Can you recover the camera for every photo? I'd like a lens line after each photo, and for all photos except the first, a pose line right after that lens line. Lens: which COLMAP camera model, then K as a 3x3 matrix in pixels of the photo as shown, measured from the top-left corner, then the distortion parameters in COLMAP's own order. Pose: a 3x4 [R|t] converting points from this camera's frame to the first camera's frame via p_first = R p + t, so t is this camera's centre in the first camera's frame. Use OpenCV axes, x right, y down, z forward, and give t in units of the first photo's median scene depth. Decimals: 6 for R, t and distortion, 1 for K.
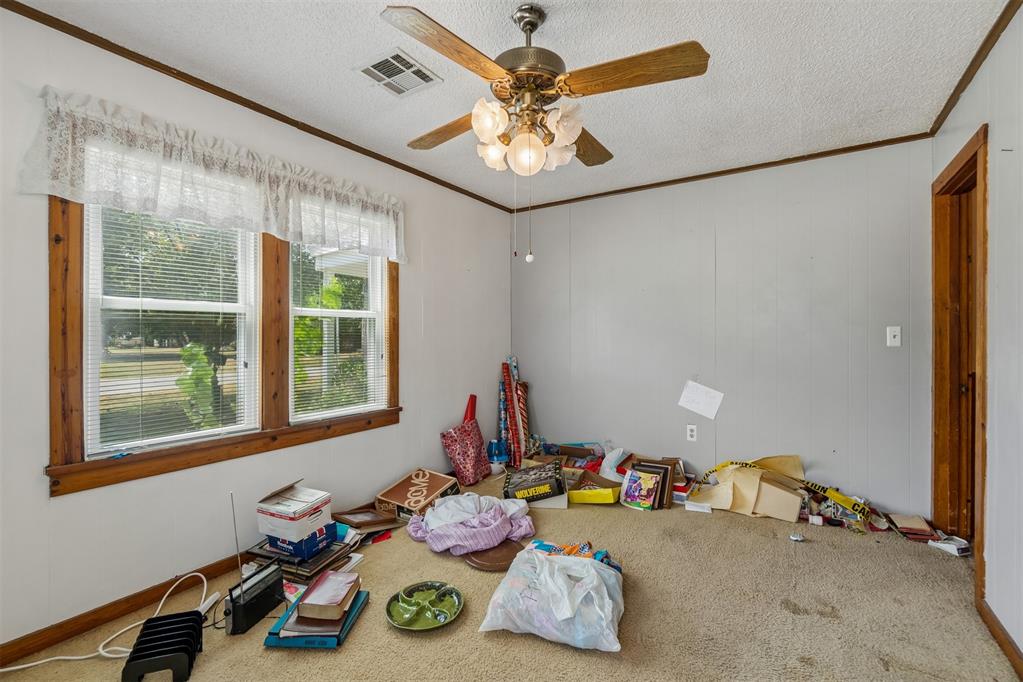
lens RADIAL K [[440.6, 0, 510.7], [0, 440.6, 332.3], [0, 0, 1]] dist [-0.001824, 0.000071]
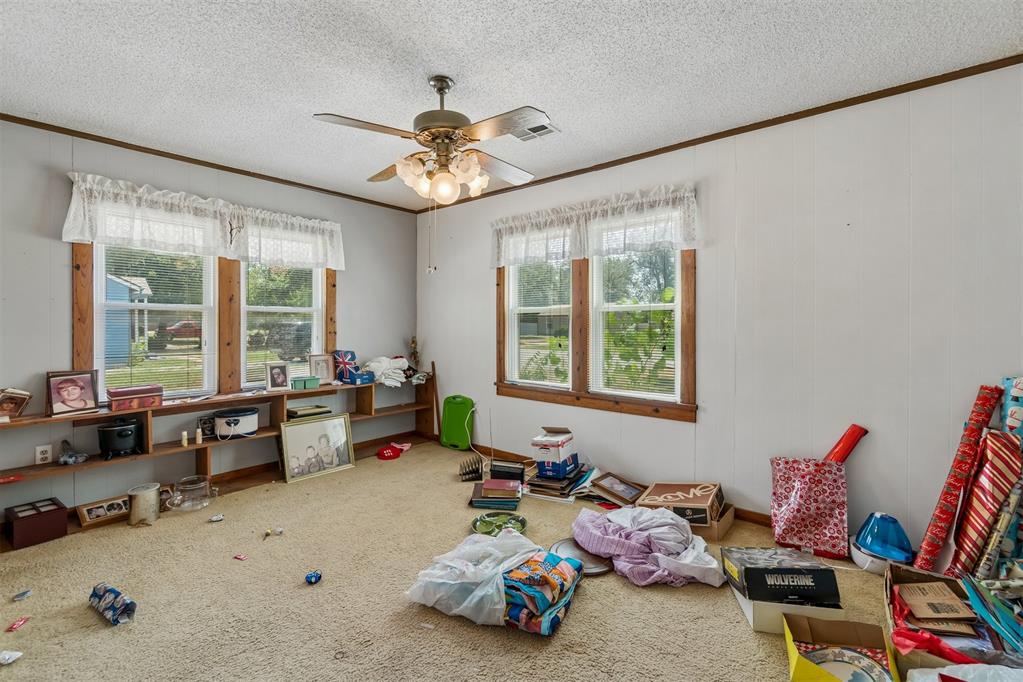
lens RADIAL K [[440.6, 0, 510.7], [0, 440.6, 332.3], [0, 0, 1]] dist [-0.001824, 0.000071]
pose [[-0.099915, 0.013314, -0.994907, 0.899156], [0.000110, 0.999911, 0.013370, 0.006333], [0.994996, 0.001227, -0.099907, 0.917533]]
